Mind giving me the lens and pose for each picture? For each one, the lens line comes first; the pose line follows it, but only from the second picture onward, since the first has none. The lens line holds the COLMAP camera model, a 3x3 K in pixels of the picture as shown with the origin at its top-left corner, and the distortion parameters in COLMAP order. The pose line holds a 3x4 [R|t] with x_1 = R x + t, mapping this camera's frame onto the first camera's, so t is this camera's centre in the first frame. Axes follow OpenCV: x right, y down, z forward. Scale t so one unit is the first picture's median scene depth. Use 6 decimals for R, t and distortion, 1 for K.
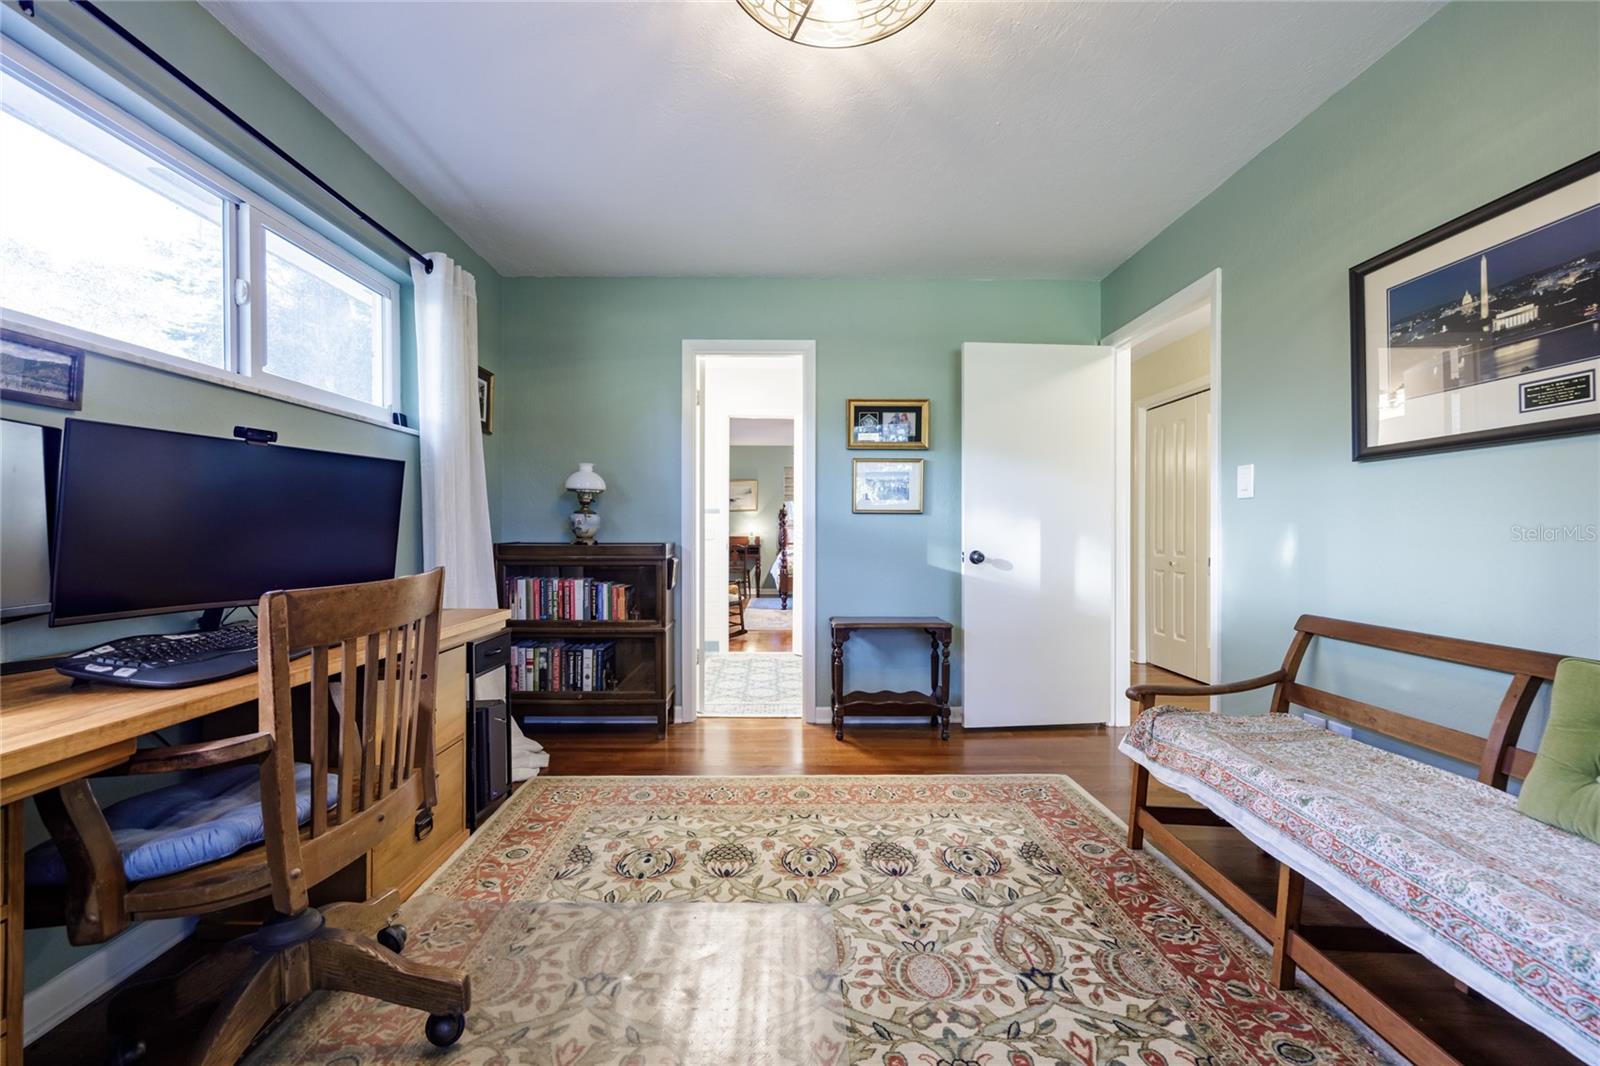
lens RADIAL K [[614.6, 0, 784.4], [0, 614.6, 525.7], [0, 0, 1]] dist [-0.002790, 0.000210]
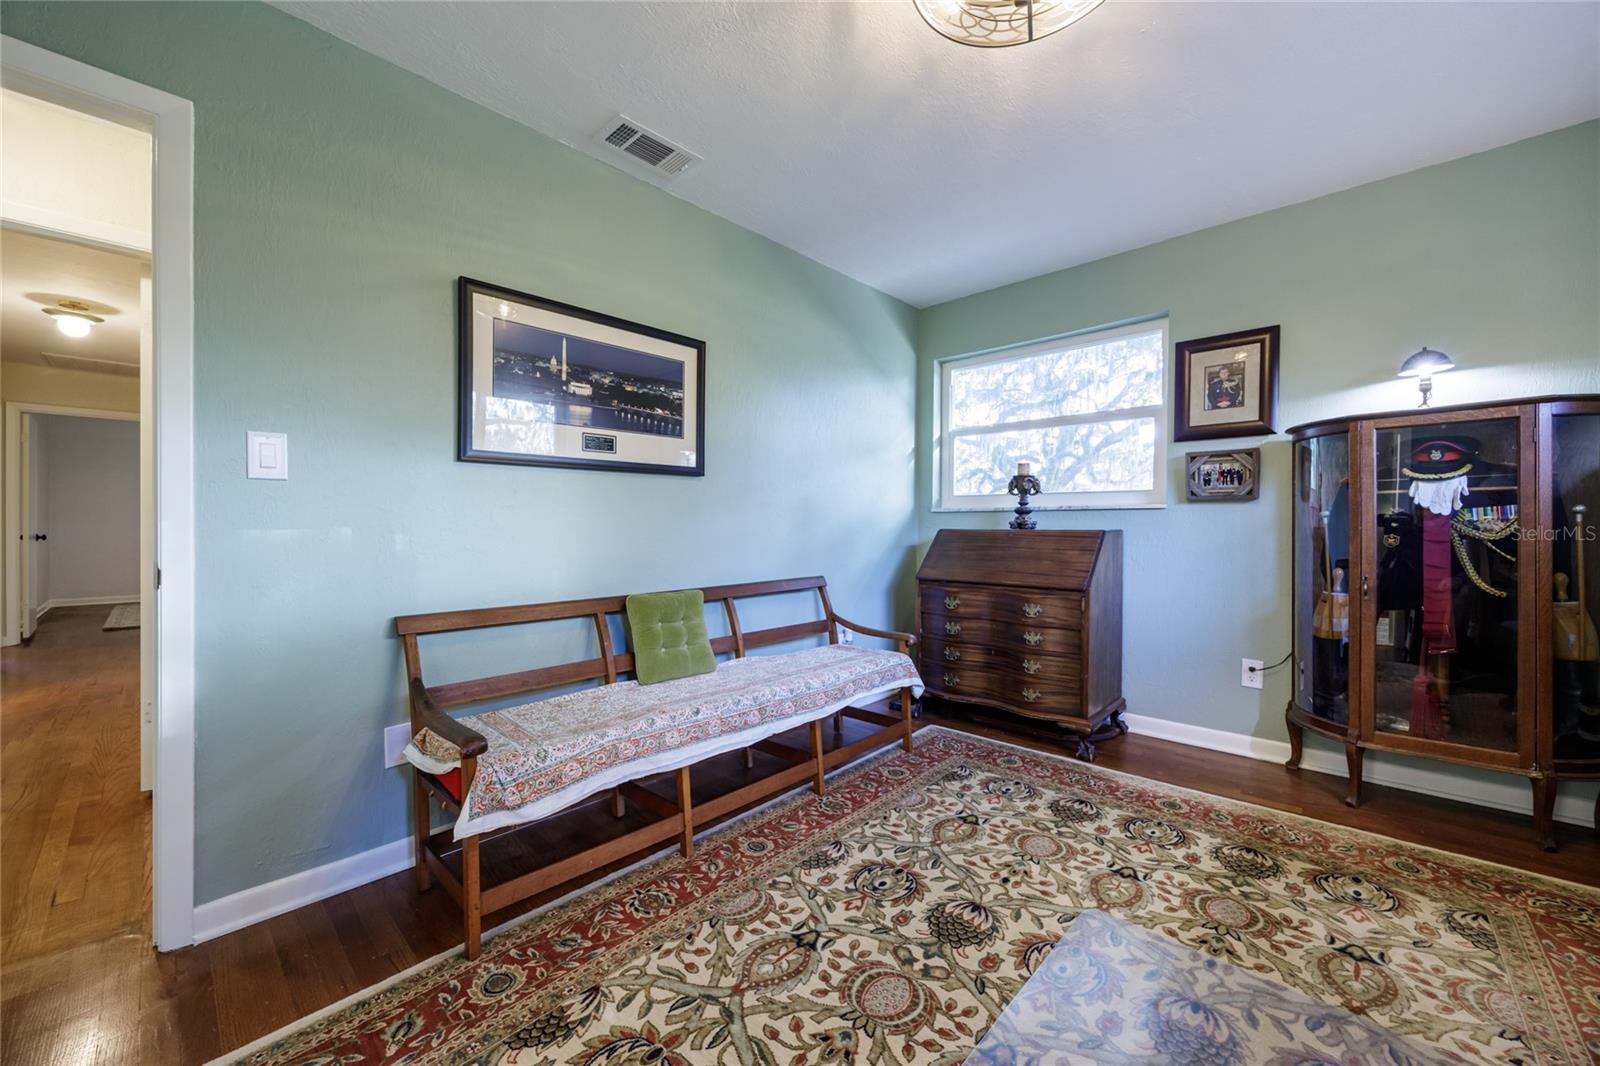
lens RADIAL K [[614.6, 0, 808.2], [0, 614.6, 536.6], [0, 0, 1]] dist [-0.002790, 0.000210]
pose [[-0.735535, -0.012662, 0.677368, -0.290630], [-0.007186, 0.999915, 0.010888, 0.015439], [-0.677448, 0.003141, -0.735564, 1.690324]]
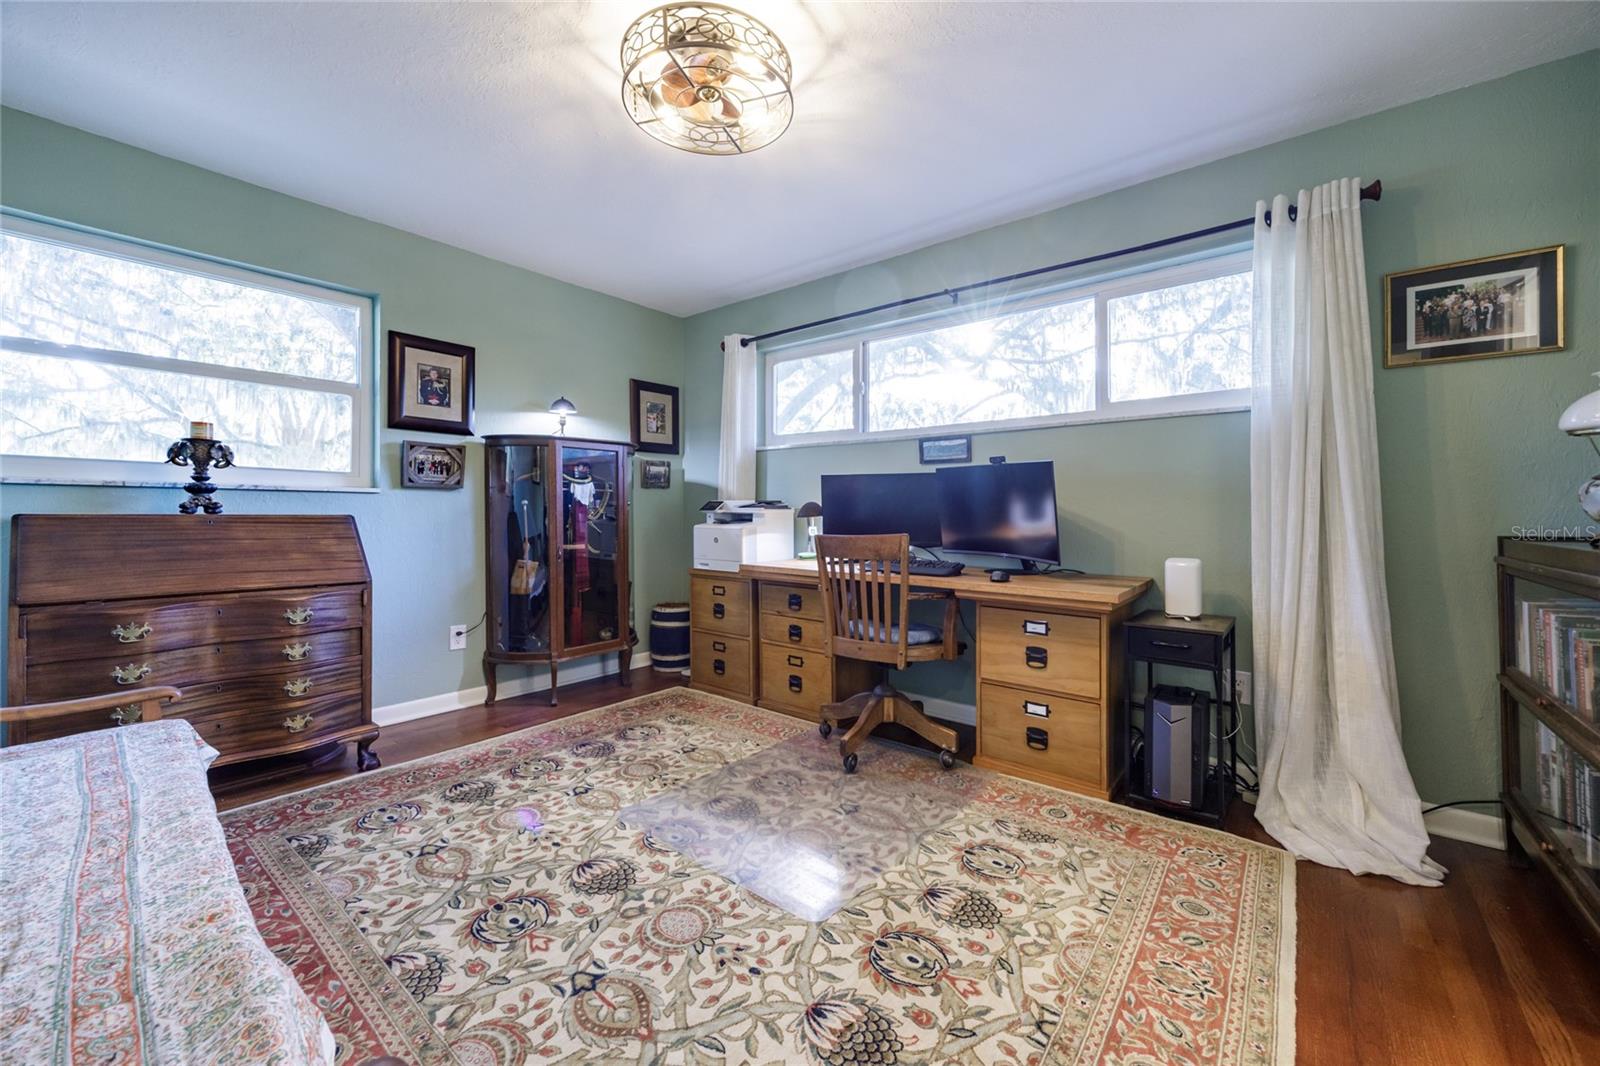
lens RADIAL K [[614.6, 0, 820.3], [0, 614.6, 514.9], [0, 0, 1]] dist [-0.002790, 0.000210]
pose [[-0.612775, -0.003665, -0.790249, 0.891590], [0.001580, 0.999982, -0.005863, 0.021219], [0.790256, -0.004842, -0.612758, 1.765393]]
